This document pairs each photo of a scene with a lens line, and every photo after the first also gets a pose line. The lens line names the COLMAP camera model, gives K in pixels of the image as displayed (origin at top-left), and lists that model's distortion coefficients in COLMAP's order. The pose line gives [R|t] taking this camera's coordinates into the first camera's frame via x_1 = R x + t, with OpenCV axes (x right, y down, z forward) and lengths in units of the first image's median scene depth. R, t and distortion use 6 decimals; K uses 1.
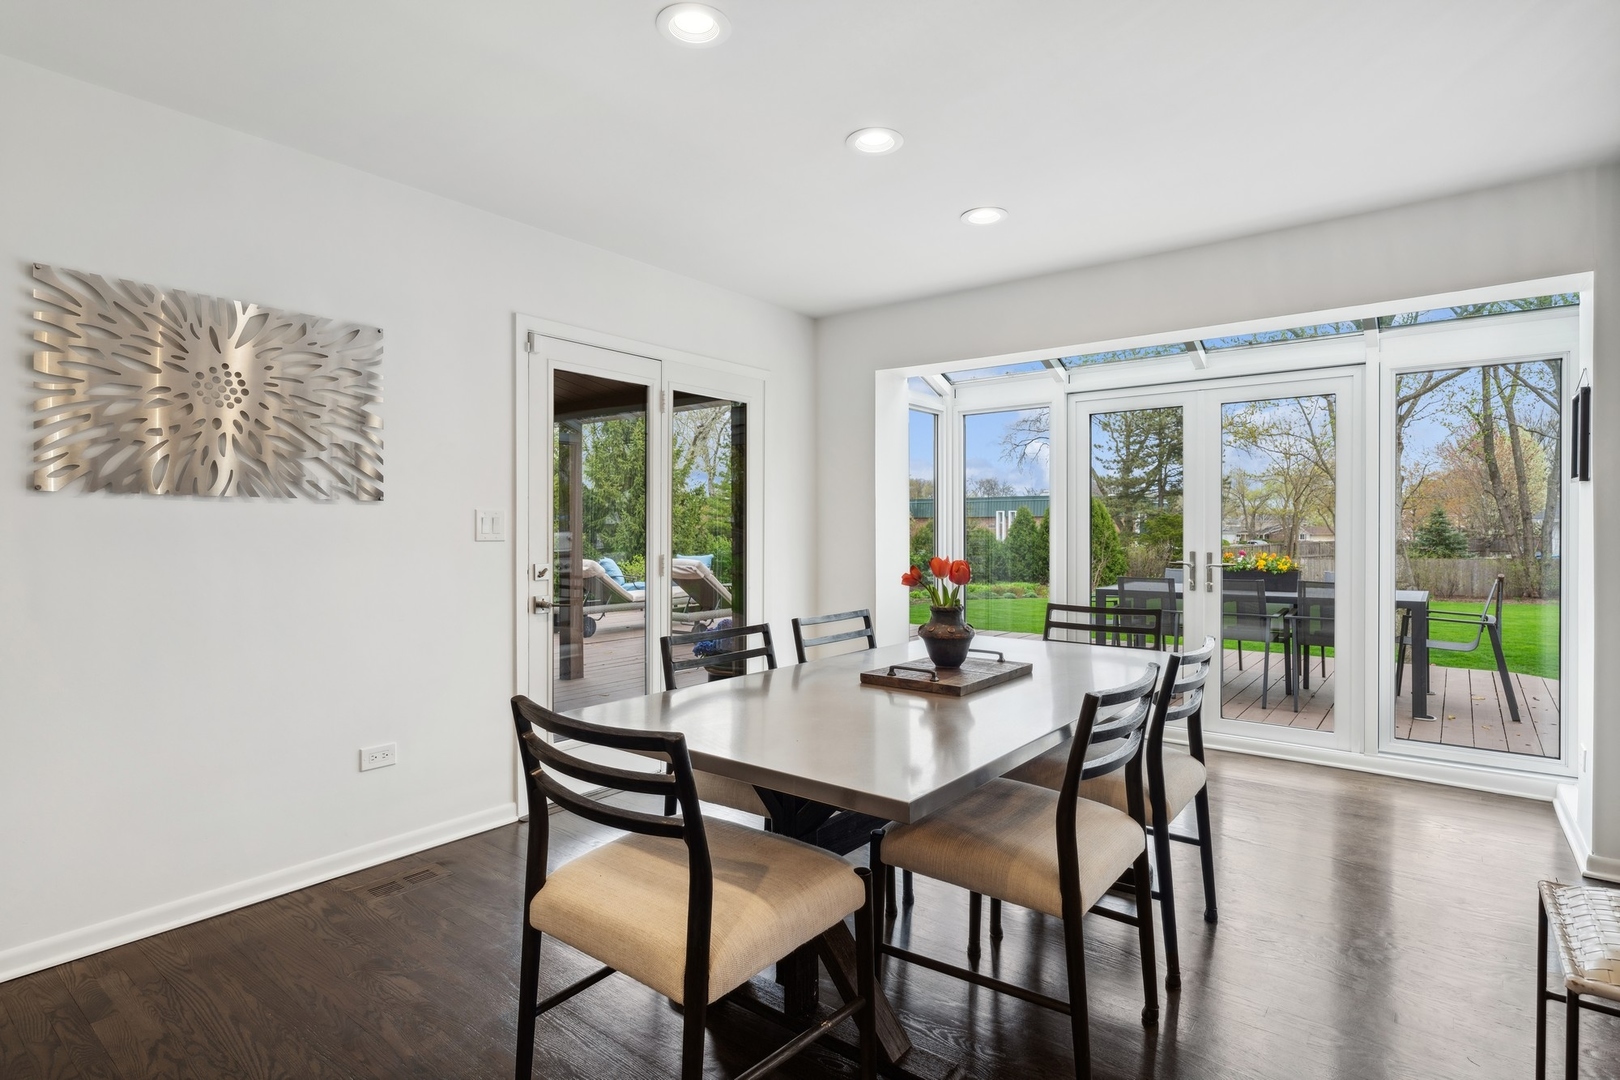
lens RADIAL K [[821.3, 0, 809.9], [0, 821.3, 542.5], [0, 0, 1]] dist [0.011701, -0.000809]
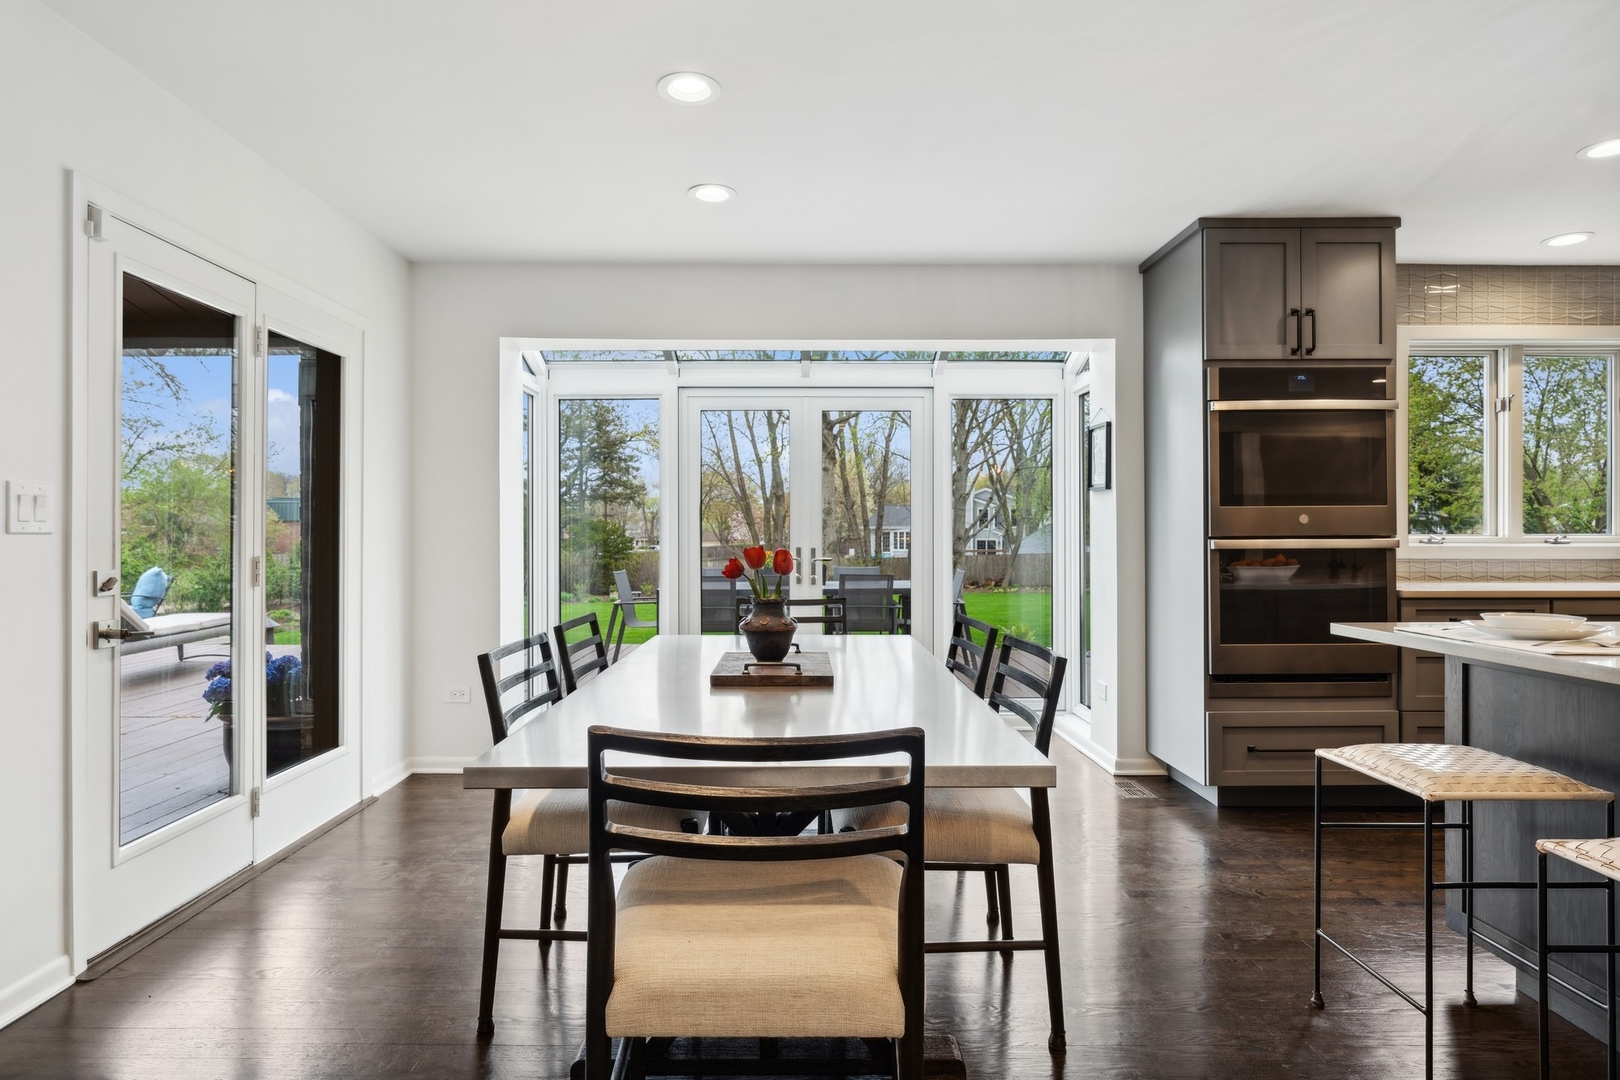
lens RADIAL K [[888.5, 0, 802.3], [0, 888.5, 537.5], [0, 0, 1]] dist [-0.005651, 0.002868]
pose [[0.789540, -0.001622, 0.613697, -0.278878], [0.009693, 0.999905, -0.009828, 0.010951], [-0.613622, 0.013709, 0.789481, 0.106926]]
